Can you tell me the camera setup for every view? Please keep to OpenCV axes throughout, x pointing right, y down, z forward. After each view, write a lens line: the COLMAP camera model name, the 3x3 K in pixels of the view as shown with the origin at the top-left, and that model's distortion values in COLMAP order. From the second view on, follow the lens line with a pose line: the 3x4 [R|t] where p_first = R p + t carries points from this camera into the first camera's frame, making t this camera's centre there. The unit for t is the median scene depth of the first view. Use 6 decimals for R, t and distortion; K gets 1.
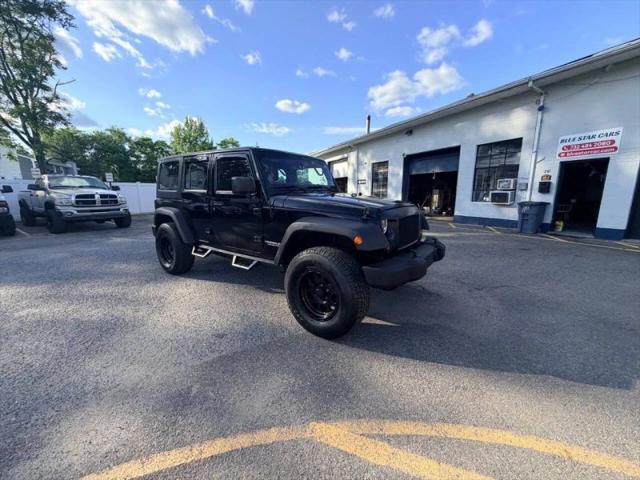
lens RADIAL K [[254.1, 0, 318.1], [0, 254.1, 240.8], [0, 0, 1]] dist [-0.000278, 0.000295]
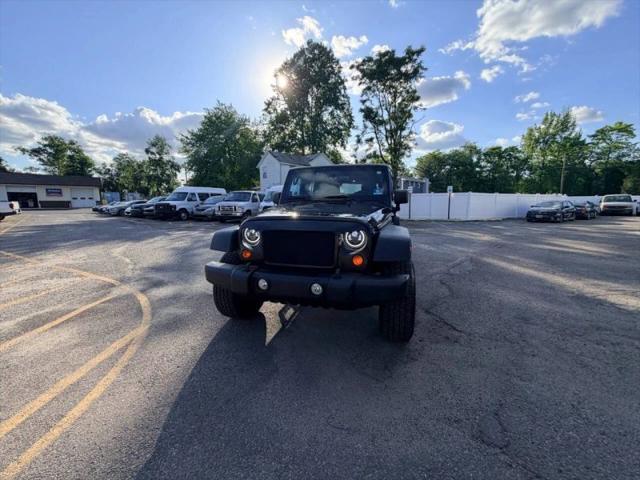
lens RADIAL K [[254.1, 0, 318.9], [0, 254.1, 237.5], [0, 0, 1]] dist [-0.000278, 0.000295]
pose [[0.363072, 0.125726, -0.923240, 0.259874], [-0.166676, 0.983636, 0.068404, -0.032691], [0.916732, 0.129047, 0.378086, 0.167909]]
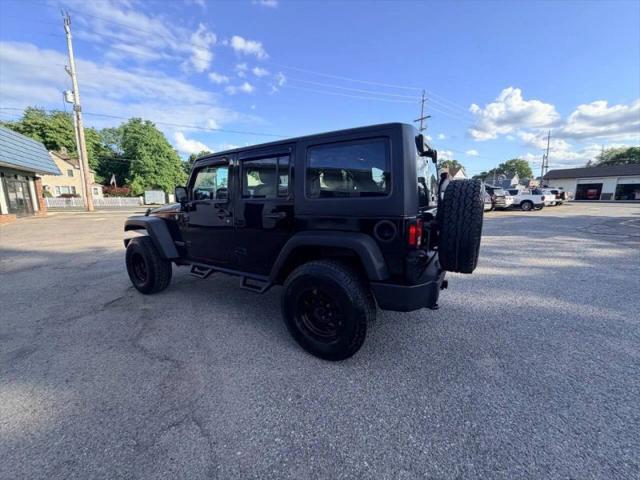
lens RADIAL K [[254.1, 0, 319.7], [0, 254.1, 240.1], [0, 0, 1]] dist [-0.000278, 0.000295]
pose [[-0.995168, 0.020434, -0.096032, -0.090536], [-0.014024, 0.938491, 0.345020, -0.121004], [0.097175, 0.344700, -0.933670, 0.621163]]
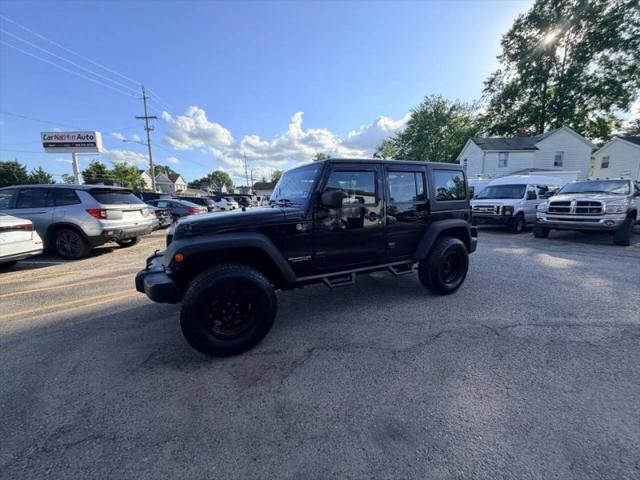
lens RADIAL K [[254.1, 0, 319.7], [0, 254.1, 239.9], [0, 0, 1]] dist [-0.000278, 0.000295]
pose [[-0.431273, 0.142122, -0.890957, 0.232980], [-0.153280, 0.961617, 0.227590, -0.089222], [0.889106, 0.234720, -0.392935, 0.444376]]
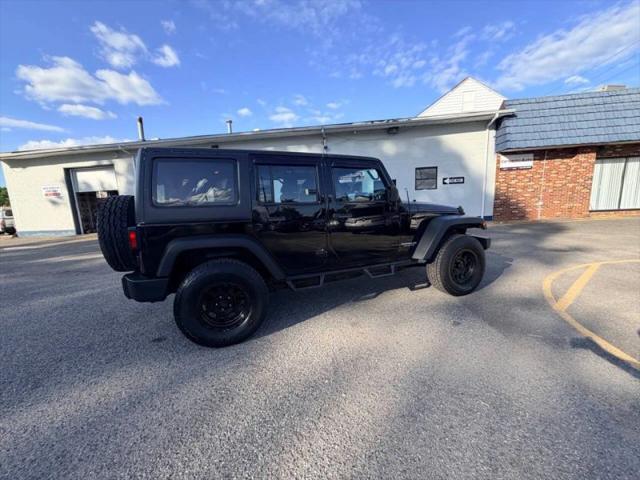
lens RADIAL K [[254.1, 0, 319.1], [0, 254.1, 242.0], [0, 0, 1]] dist [-0.000278, 0.000295]
pose [[0.540335, -0.153091, 0.827406, -0.321849], [0.197428, 0.978927, 0.052196, -0.033574], [-0.817961, 0.135150, 0.559173, 0.163770]]
